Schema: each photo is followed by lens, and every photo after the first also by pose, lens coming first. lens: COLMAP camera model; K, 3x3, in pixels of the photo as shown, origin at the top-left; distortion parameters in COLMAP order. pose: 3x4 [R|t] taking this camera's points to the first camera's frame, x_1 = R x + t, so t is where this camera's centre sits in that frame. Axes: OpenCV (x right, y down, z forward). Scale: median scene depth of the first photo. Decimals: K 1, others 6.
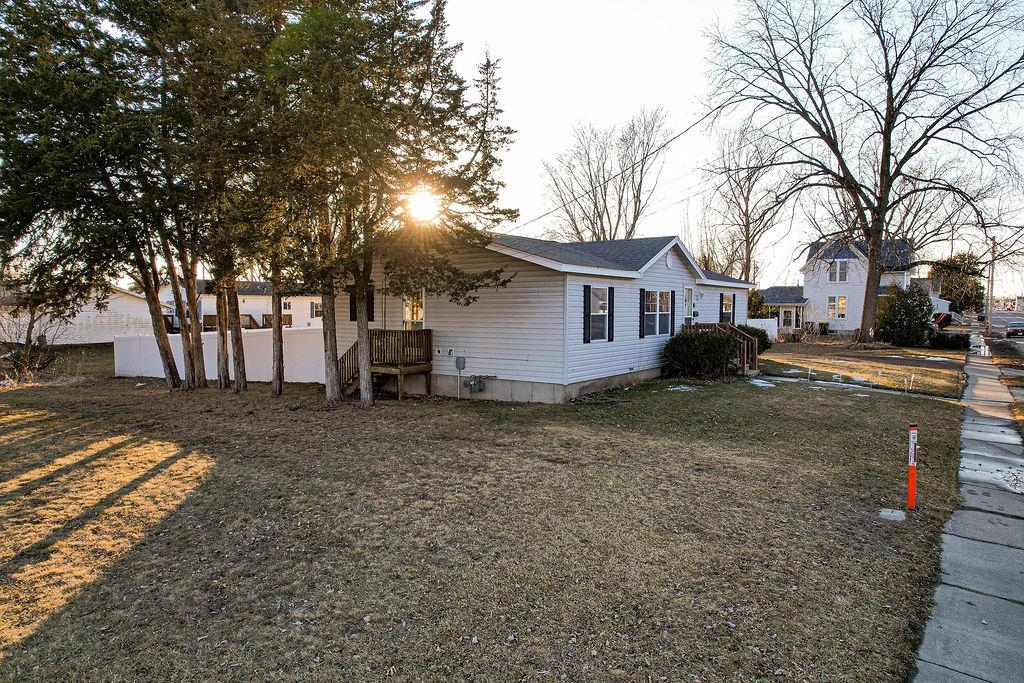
lens RADIAL K [[664.0, 0, 512.0], [0, 664.0, 340.5], [0, 0, 1]] dist [-0.071313, 0.063365]
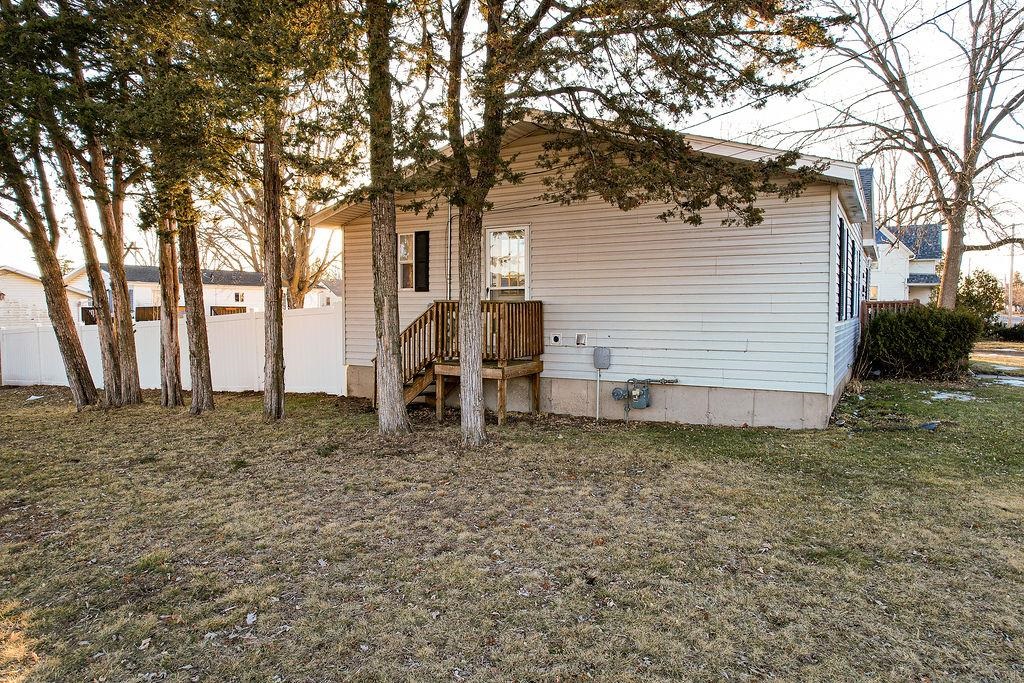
lens RADIAL K [[664.0, 0, 513.4], [0, 664.0, 343.7], [0, 0, 1]] dist [-0.071313, 0.063365]
pose [[0.996078, -0.007187, 0.088184, -0.159552], [0.006943, 0.999971, 0.003079, 0.016820], [-0.088204, -0.002454, 0.996099, 0.334501]]
